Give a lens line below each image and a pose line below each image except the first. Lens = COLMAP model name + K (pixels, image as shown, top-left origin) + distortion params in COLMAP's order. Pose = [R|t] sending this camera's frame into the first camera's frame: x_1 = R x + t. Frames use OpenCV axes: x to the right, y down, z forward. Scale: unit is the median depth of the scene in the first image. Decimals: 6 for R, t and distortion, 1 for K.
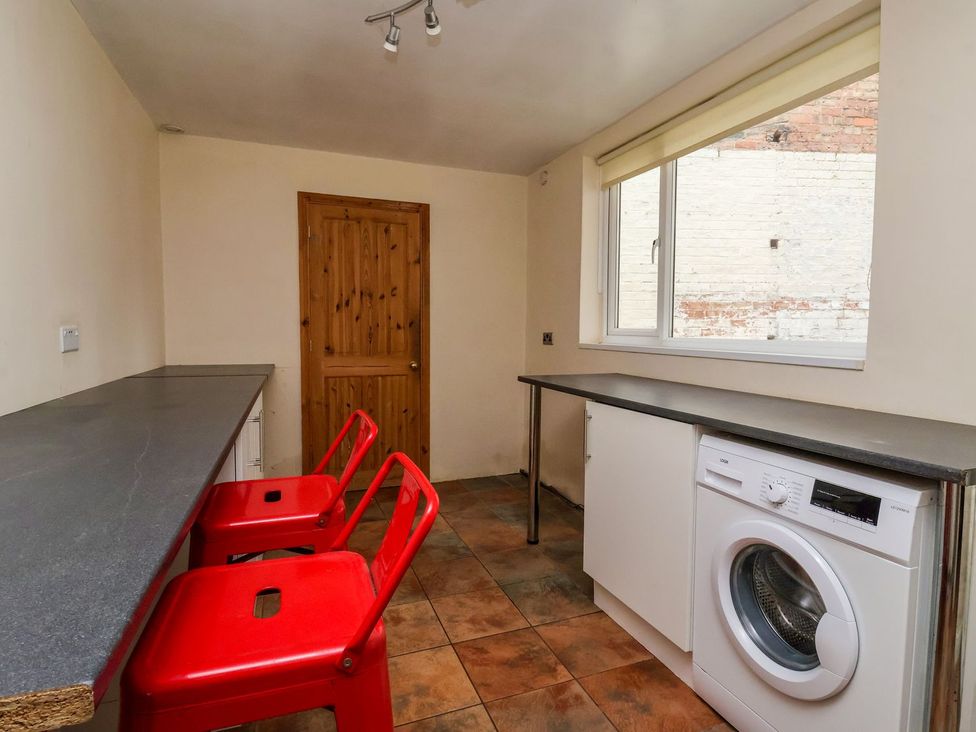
lens RADIAL K [[519.3, 0, 485.0], [0, 519.3, 363.1], [0, 0, 1]] dist [-0.000624, -0.000659]
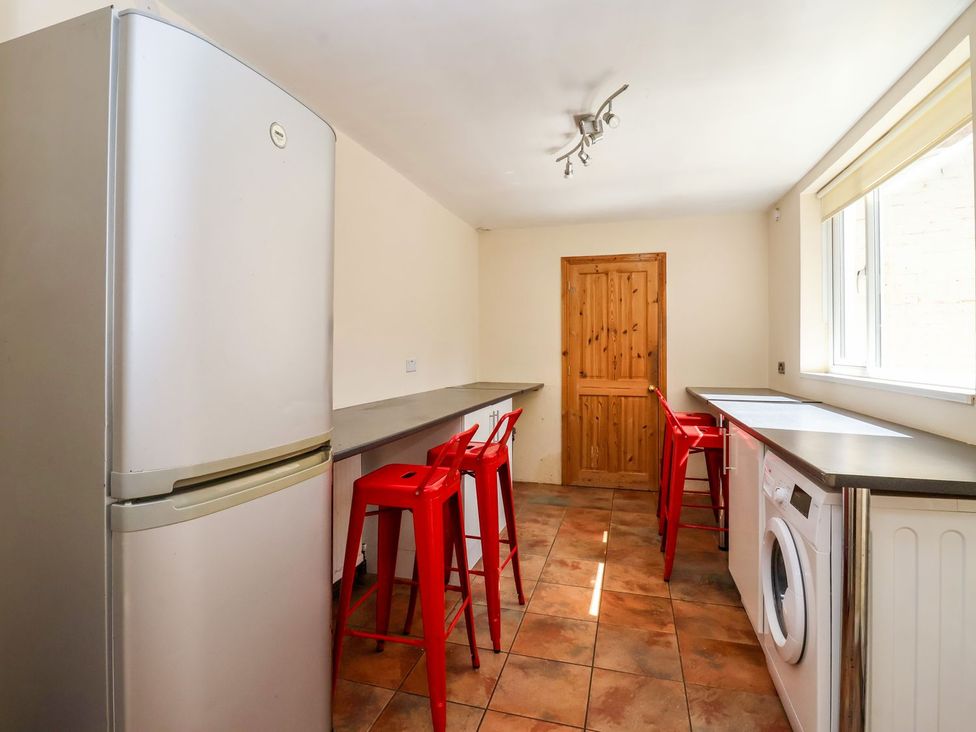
lens RADIAL K [[519.3, 0, 491.9], [0, 519.3, 360.7], [0, 0, 1]] dist [-0.000624, -0.000659]
pose [[0.797354, 0.005541, -0.603486, 0.299552], [-0.037303, 0.998498, -0.040118, 0.001778], [0.602357, 0.054500, 0.796364, -0.170574]]
